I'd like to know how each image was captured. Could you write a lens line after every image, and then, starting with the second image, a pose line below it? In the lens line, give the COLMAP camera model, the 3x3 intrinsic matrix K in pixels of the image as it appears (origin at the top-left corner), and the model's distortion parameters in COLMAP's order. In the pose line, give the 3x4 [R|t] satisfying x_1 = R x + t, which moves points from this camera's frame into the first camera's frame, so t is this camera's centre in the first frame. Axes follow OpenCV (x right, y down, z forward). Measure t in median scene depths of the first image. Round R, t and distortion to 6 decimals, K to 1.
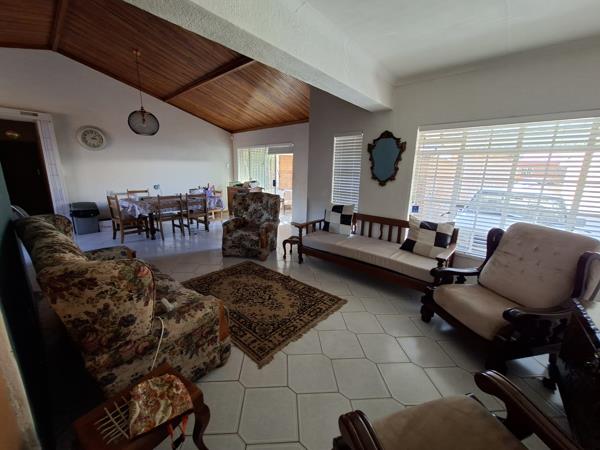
lens RADIAL K [[236.7, 0, 300.0], [0, 236.7, 225.0], [0, 0, 1]] dist [-0.000792, -0.000295]
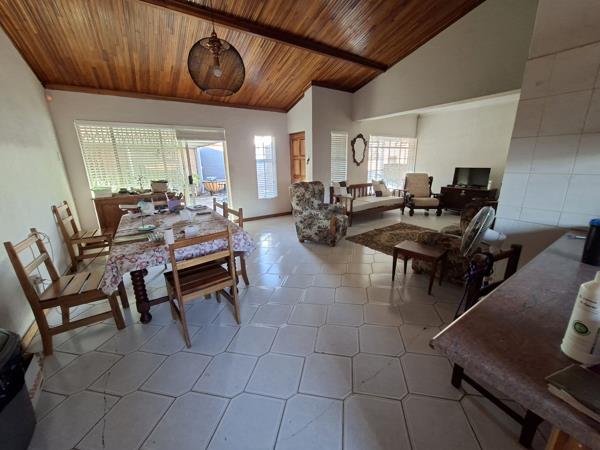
lens RADIAL K [[236.7, 0, 300.0], [0, 236.7, 225.0], [0, 0, 1]] dist [-0.000792, -0.000295]
pose [[0.265105, -0.279211, 0.922909, -1.405969], [0.244241, 0.945385, 0.215853, -0.223014], [-0.932773, 0.168188, 0.318821, 0.875997]]
